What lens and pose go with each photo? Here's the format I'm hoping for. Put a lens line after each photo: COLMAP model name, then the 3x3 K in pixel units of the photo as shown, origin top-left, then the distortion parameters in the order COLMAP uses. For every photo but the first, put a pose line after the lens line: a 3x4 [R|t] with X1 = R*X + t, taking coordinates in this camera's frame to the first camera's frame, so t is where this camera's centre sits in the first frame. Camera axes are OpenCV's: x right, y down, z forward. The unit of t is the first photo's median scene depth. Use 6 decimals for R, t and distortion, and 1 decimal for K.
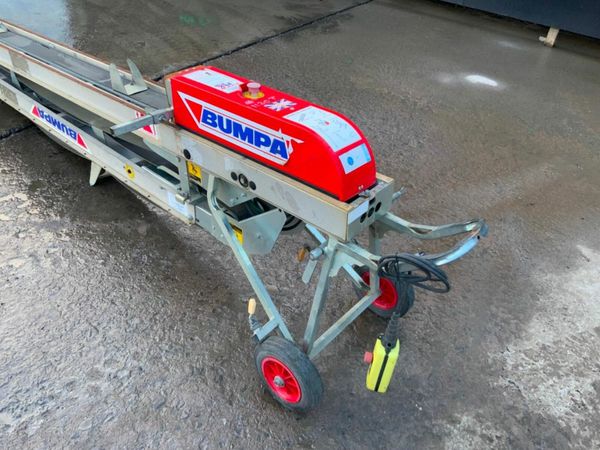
lens RADIAL K [[511.6, 0, 299.3], [0, 511.6, 224.4], [0, 0, 1]] dist [0.031553, -0.054979]
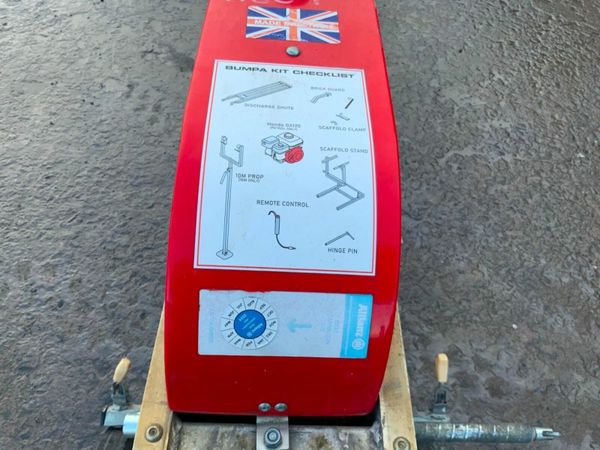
lens RADIAL K [[511.6, 0, 288.7], [0, 511.6, 222.6], [0, 0, 1]] dist [0.031553, -0.054979]
pose [[0.630708, 0.594865, -0.498340, 0.188860], [-0.443267, 0.803265, 0.397844, -0.248447], [0.636963, -0.030026, 0.770310, 0.711394]]
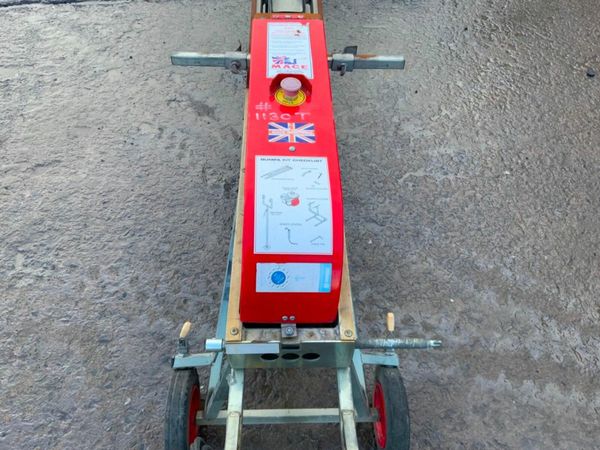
lens RADIAL K [[511.6, 0, 298.7], [0, 511.6, 221.4], [0, 0, 1]] dist [0.031553, -0.054979]
pose [[0.665618, 0.567376, -0.484806, 0.329746], [-0.431305, 0.822603, 0.370541, -0.366924], [0.609039, -0.037539, 0.792252, 0.468484]]
